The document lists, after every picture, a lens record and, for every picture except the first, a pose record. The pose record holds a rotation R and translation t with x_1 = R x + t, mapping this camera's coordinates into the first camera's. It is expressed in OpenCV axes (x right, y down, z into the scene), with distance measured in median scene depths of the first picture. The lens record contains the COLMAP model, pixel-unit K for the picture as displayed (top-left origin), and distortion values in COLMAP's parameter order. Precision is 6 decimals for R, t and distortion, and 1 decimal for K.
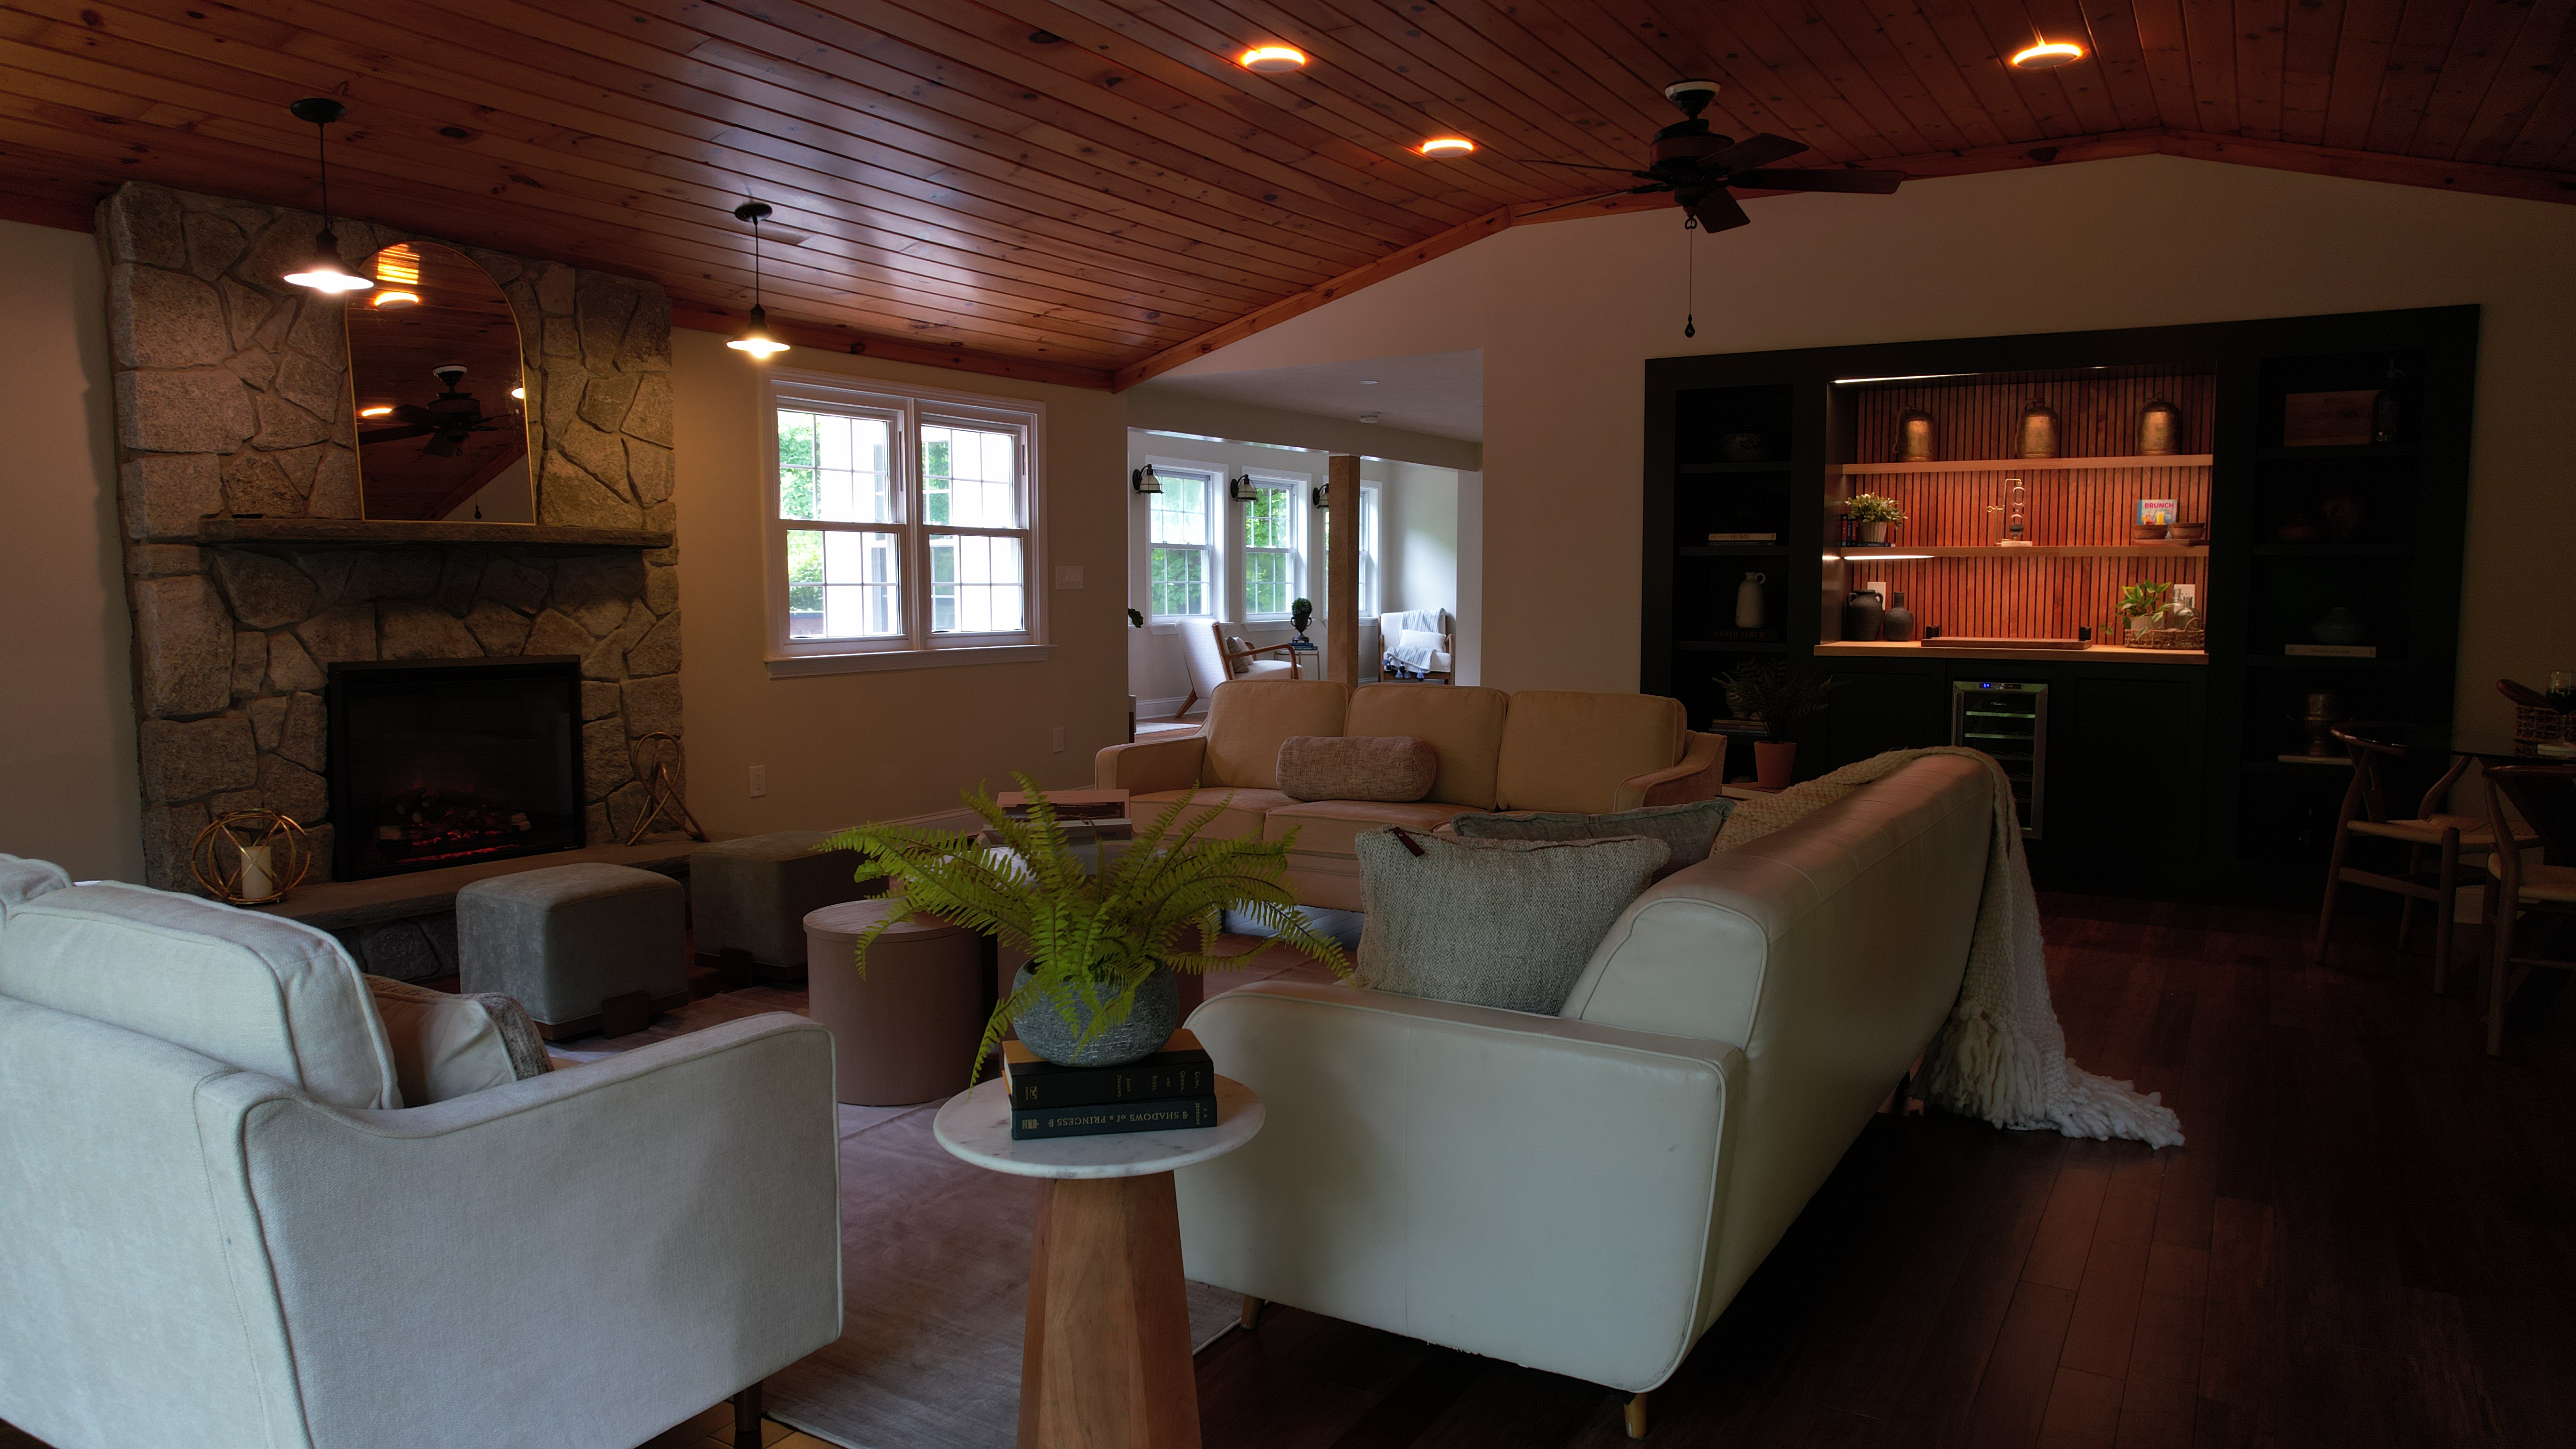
lens RADIAL K [[1635.6, 0, 1288.0], [0, 1635.6, 724.5], [0, 0, 1]] dist [-0.063839, 0.058119]
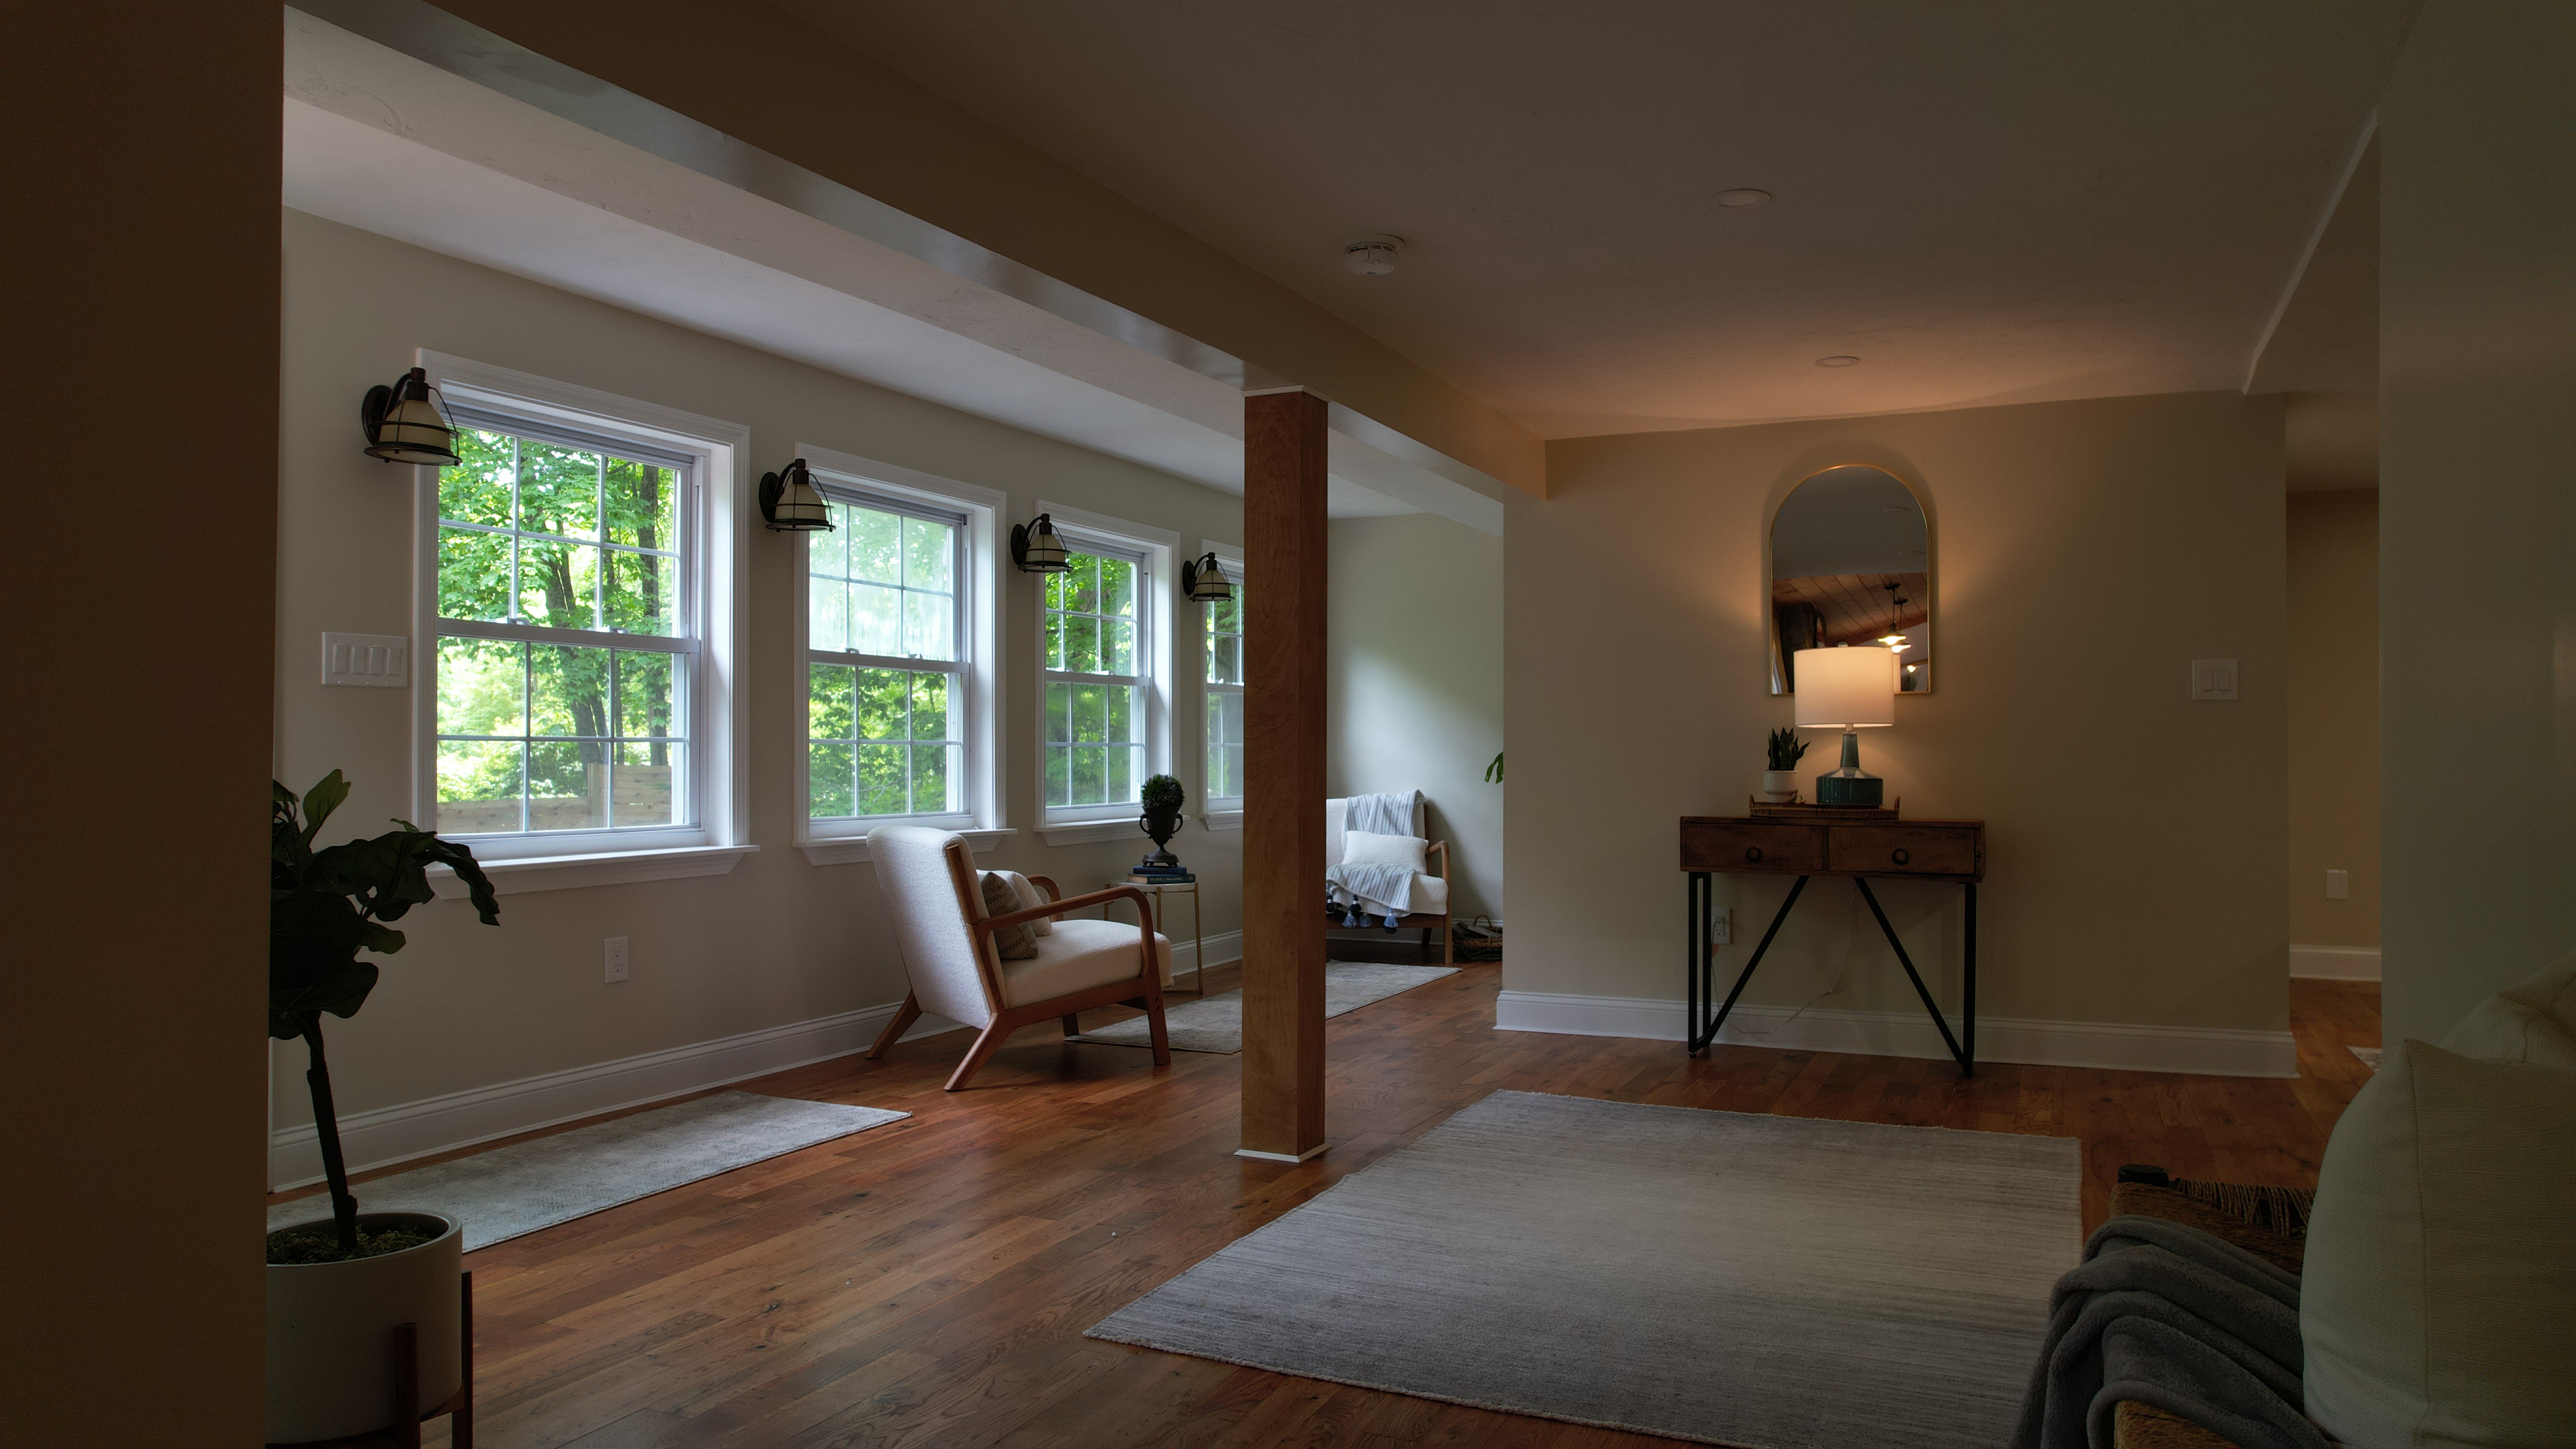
lens RADIAL K [[1635.6, 0, 1288.0], [0, 1635.6, 724.5], [0, 0, 1]] dist [-0.063839, 0.058119]
pose [[0.995845, -0.001862, 0.091040, 0.001327], [0.011201, 0.994703, -0.102176, -0.042136], [-0.090368, 0.102771, 0.990592, 0.512112]]
